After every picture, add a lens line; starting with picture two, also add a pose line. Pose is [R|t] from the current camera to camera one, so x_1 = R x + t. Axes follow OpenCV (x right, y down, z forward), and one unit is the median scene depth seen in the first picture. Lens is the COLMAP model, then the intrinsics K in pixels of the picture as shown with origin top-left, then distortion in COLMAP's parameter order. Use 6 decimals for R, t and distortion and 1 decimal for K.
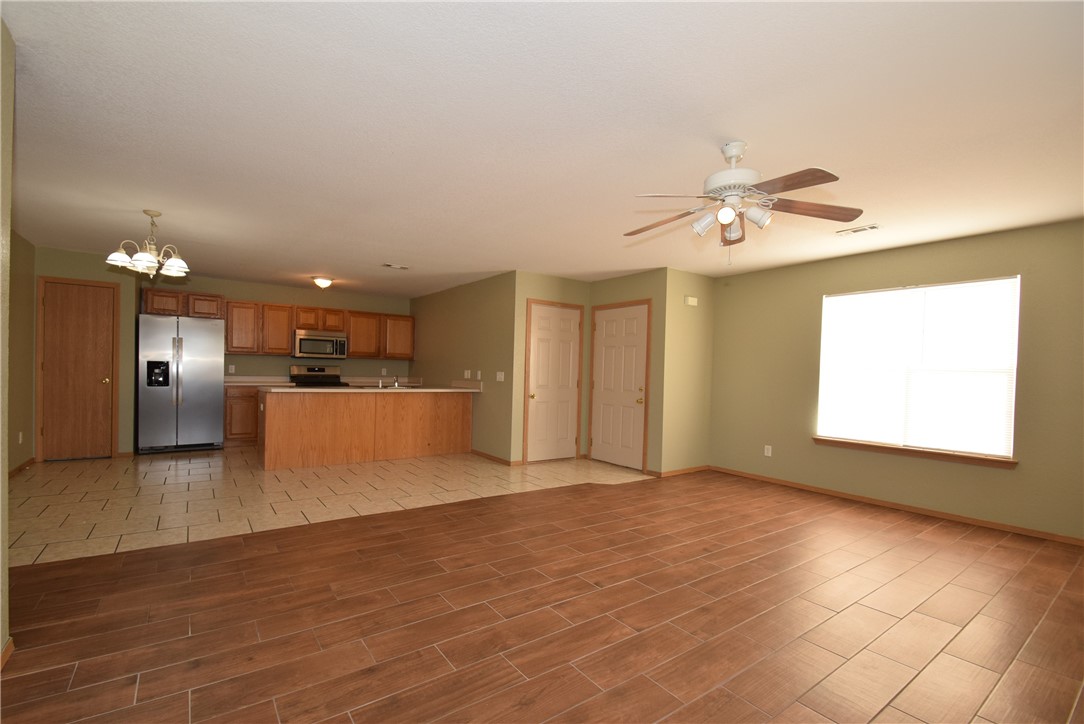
lens RADIAL K [[476.8, 0, 527.6], [0, 476.8, 377.6], [0, 0, 1]] dist [0.026378, -0.020353]
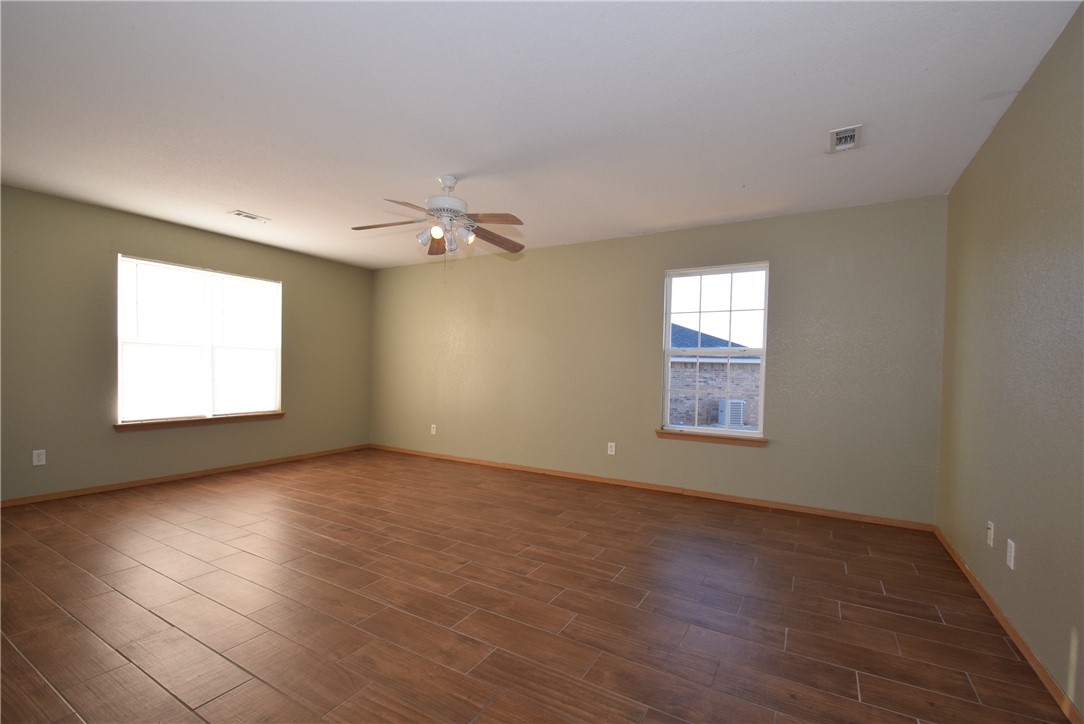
lens RADIAL K [[476.8, 0, 527.6], [0, 476.8, 377.6], [0, 0, 1]] dist [0.026378, -0.020353]
pose [[-0.404694, -0.050607, 0.913051, -0.470185], [-0.018180, 0.998715, 0.047297, -0.009059], [-0.914272, 0.002541, -0.405094, 0.733775]]
